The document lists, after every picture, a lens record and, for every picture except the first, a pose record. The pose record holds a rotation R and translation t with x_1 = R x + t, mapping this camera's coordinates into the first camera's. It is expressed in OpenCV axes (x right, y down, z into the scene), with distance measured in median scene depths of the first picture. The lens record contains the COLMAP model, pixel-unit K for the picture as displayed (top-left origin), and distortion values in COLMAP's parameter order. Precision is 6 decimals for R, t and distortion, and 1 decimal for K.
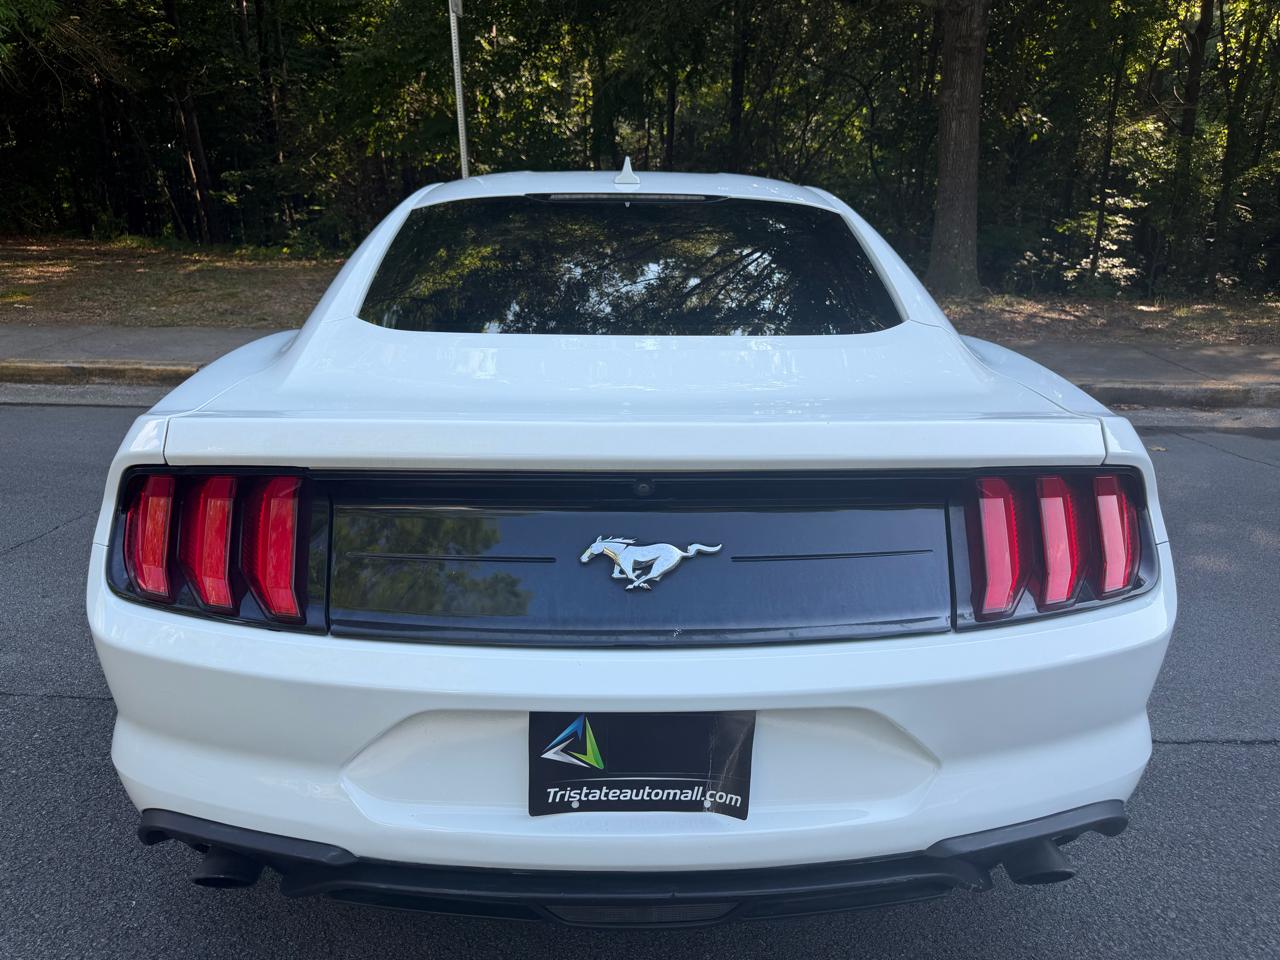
lens RADIAL K [[915.1, 0, 637.4], [0, 915.1, 482.0], [0, 0, 1]] dist [-0.007201, -0.000632]
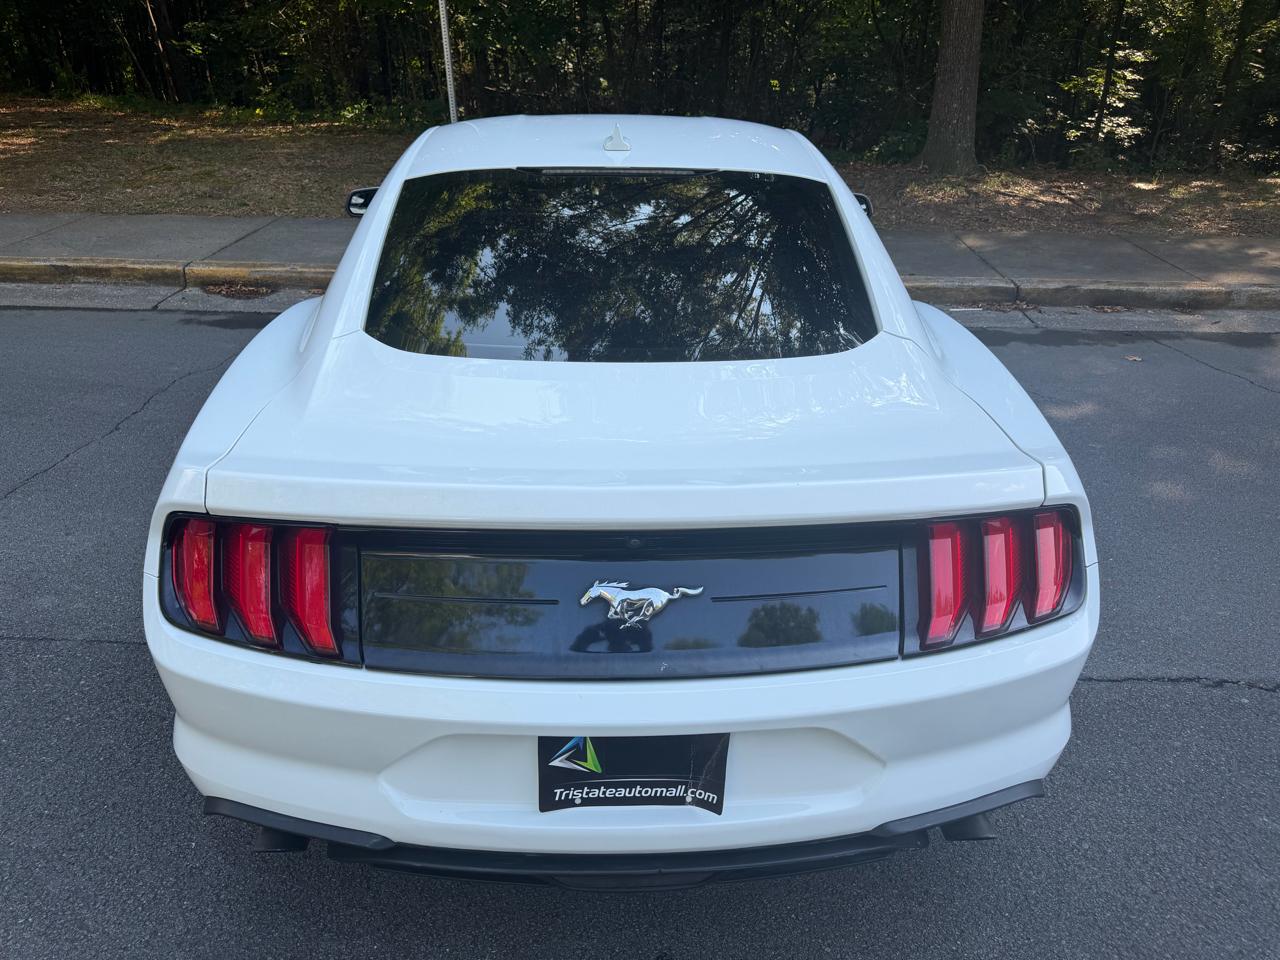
lens RADIAL K [[913.3, 0, 641.6], [0, 913.3, 482.1], [0, 0, 1]] dist [-0.001925, -0.005181]
pose [[0.999878, -0.002754, 0.015386, -0.000832], [0.000332, 0.987880, 0.155220, -0.091550], [-0.015627, -0.155196, 0.987760, -0.042054]]
